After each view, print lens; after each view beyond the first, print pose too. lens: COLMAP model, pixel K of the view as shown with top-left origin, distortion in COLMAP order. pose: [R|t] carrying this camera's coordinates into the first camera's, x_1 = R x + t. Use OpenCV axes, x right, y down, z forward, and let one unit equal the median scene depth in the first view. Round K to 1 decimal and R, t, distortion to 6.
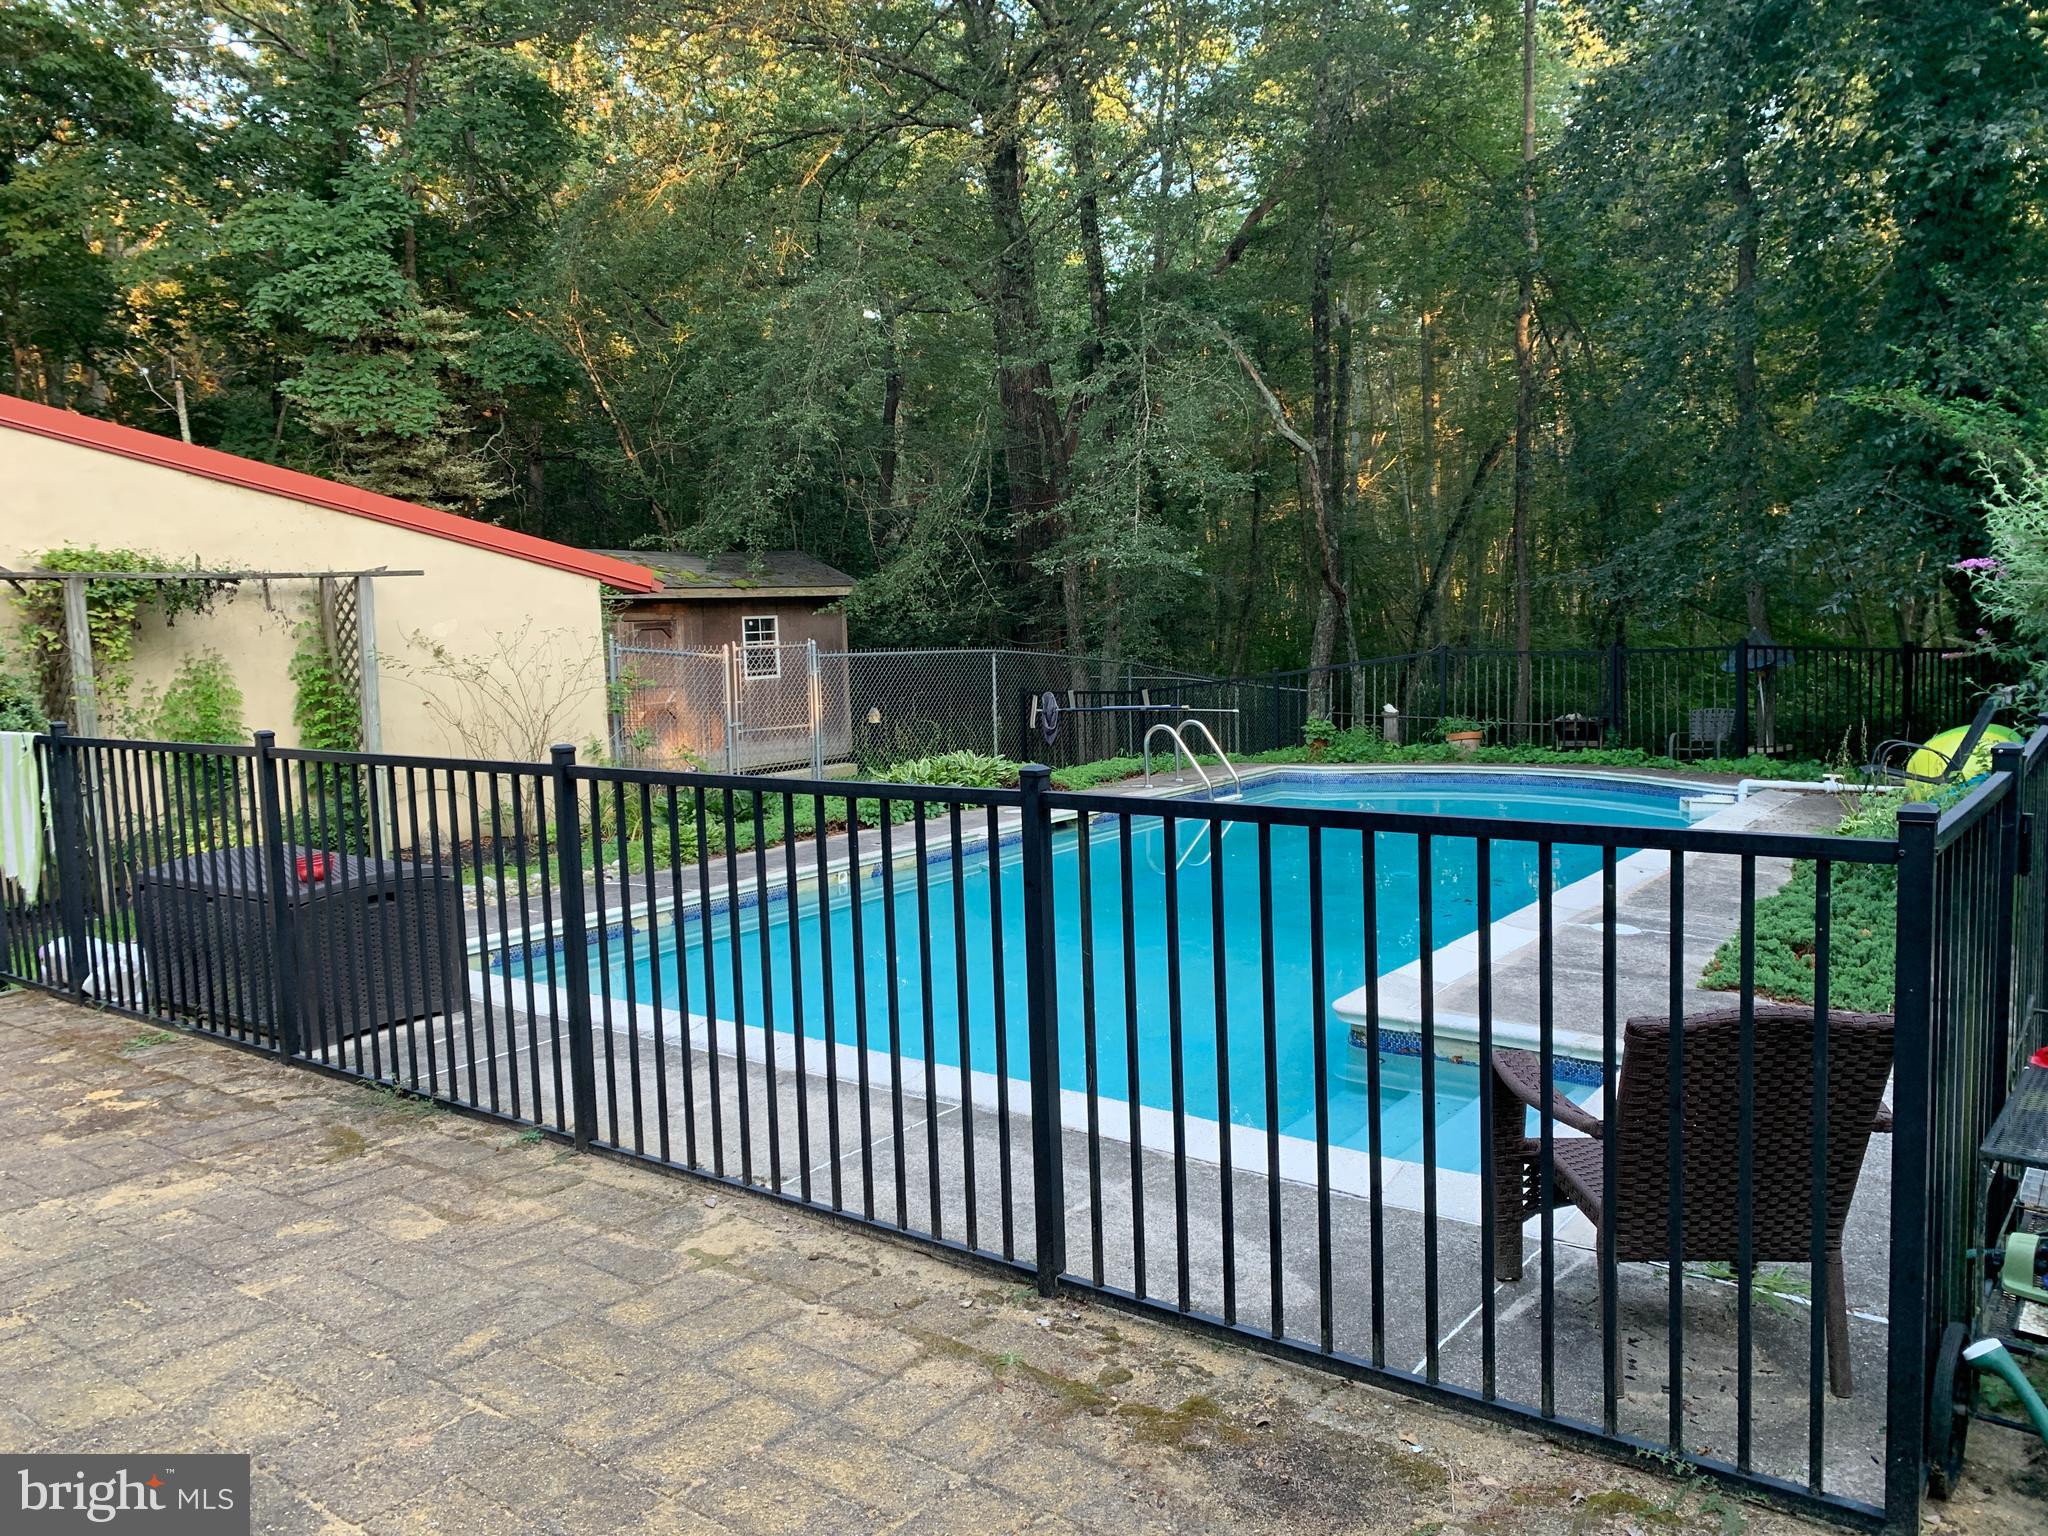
lens RADIAL K [[1558.5, 0, 1024.0], [0, 1558.5, 768.0], [0, 0, 1]] dist [0.045839, -0.073747]
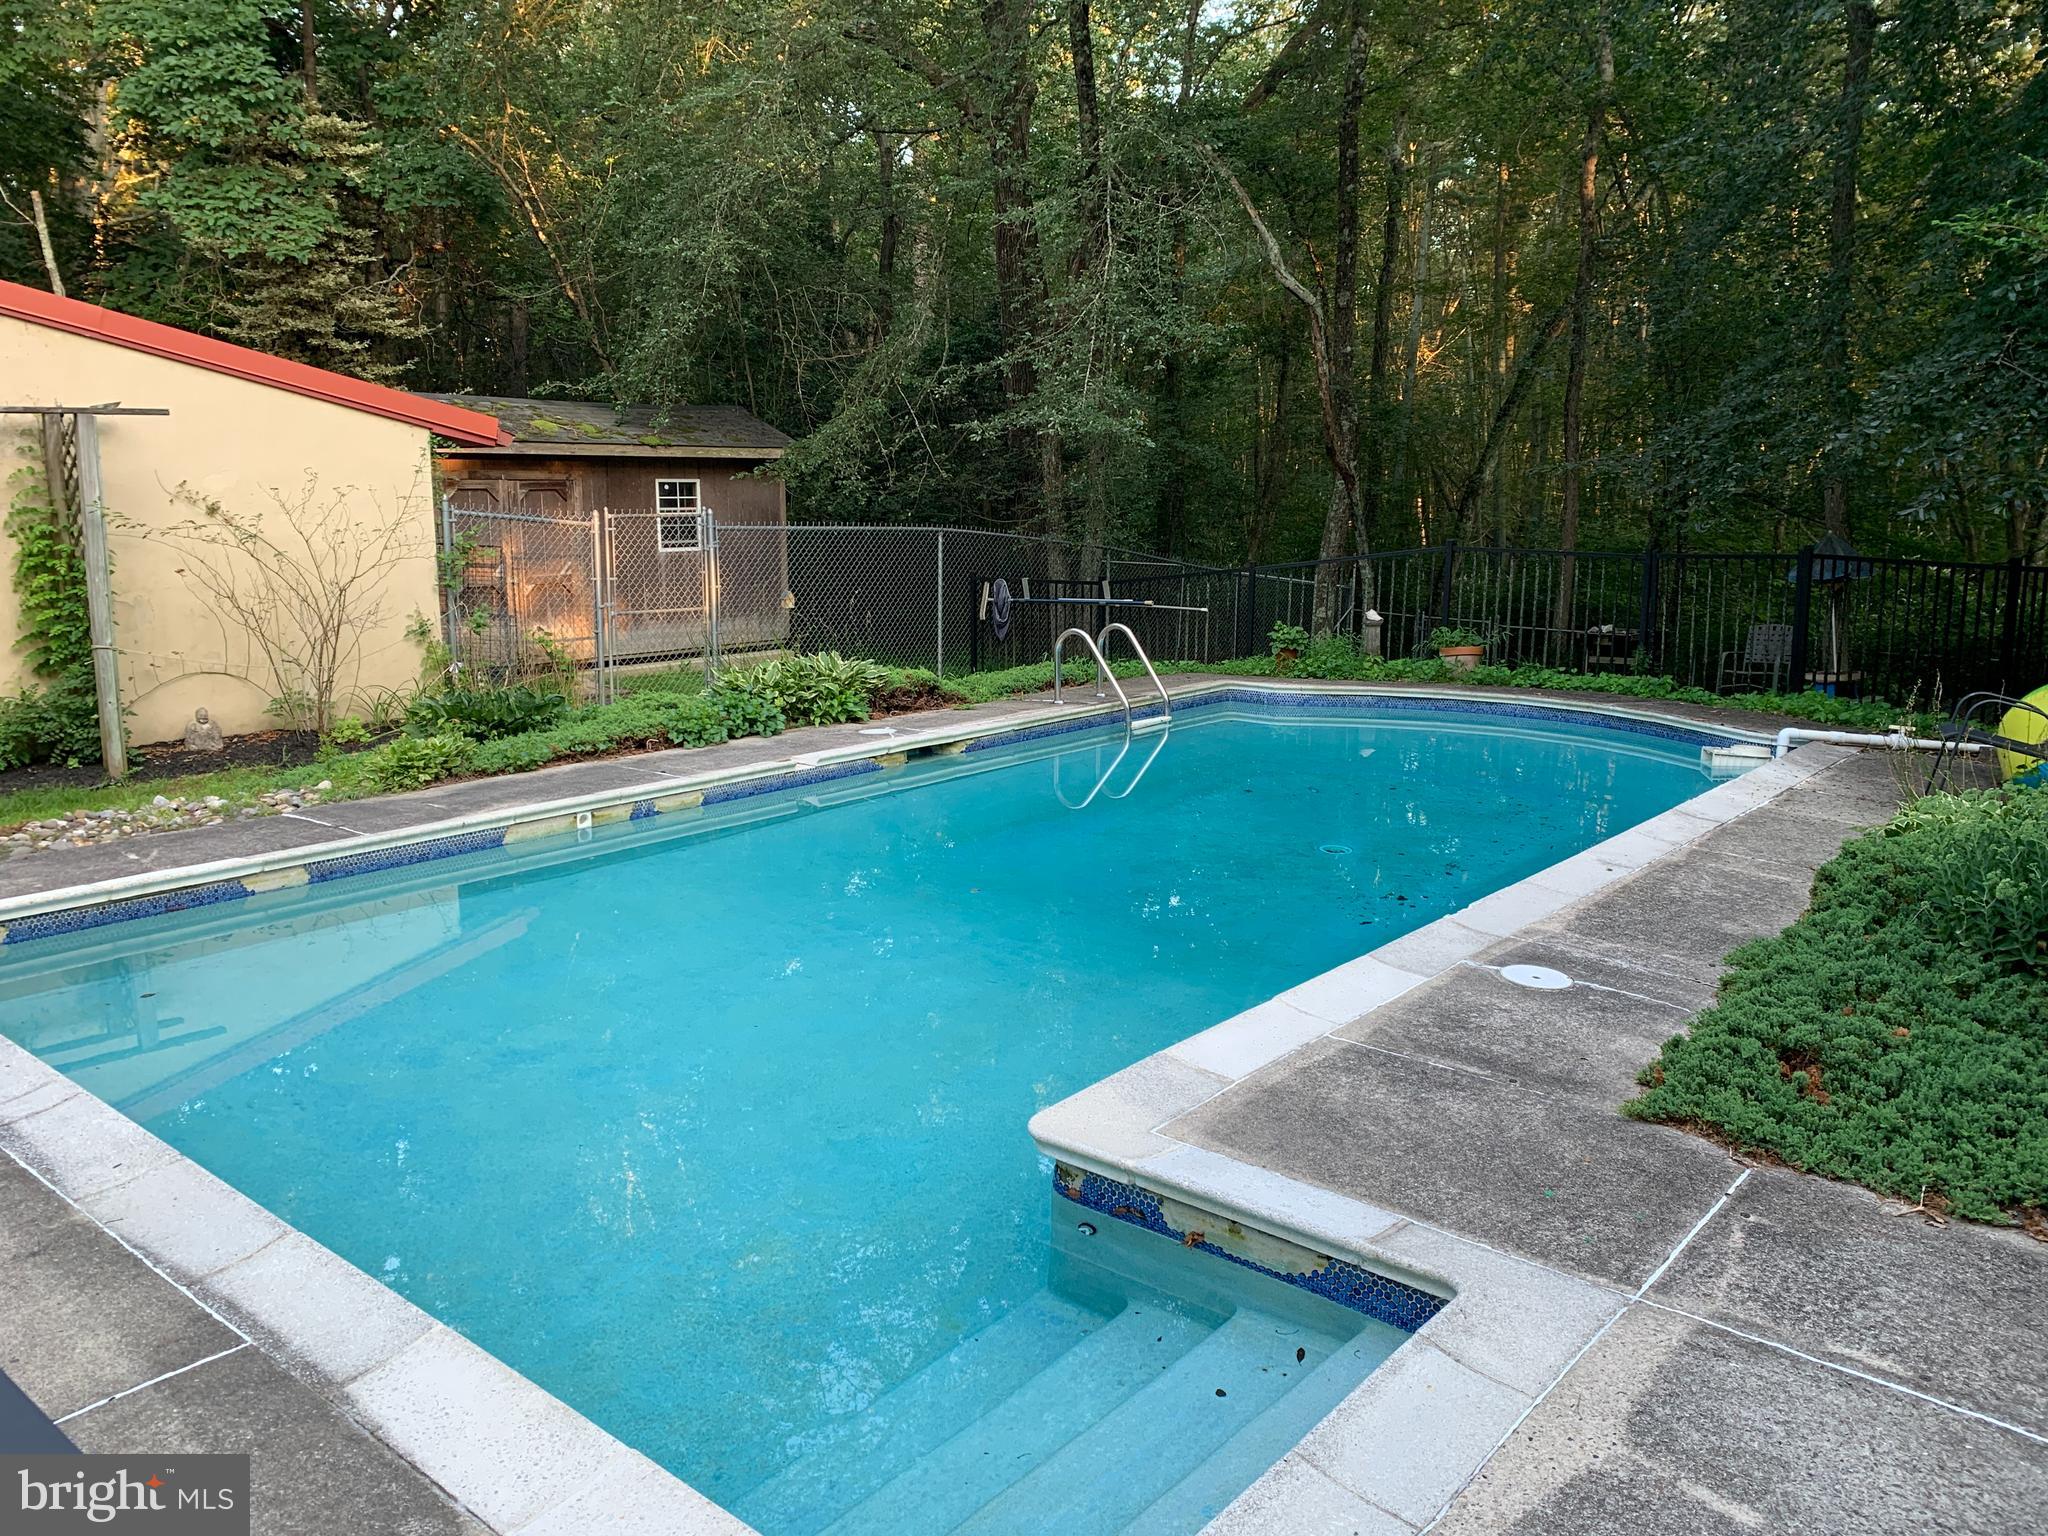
lens RADIAL K [[1550.3, 0, 1024.5], [0, 1550.3, 749.3], [0, 0, 1]] dist [0.010911, -0.007688]
pose [[0.997967, 0.040667, -0.049068, 0.082195], [-0.037162, 0.996831, 0.070341, -0.015955], [0.051773, -0.068374, 0.996315, 0.143253]]
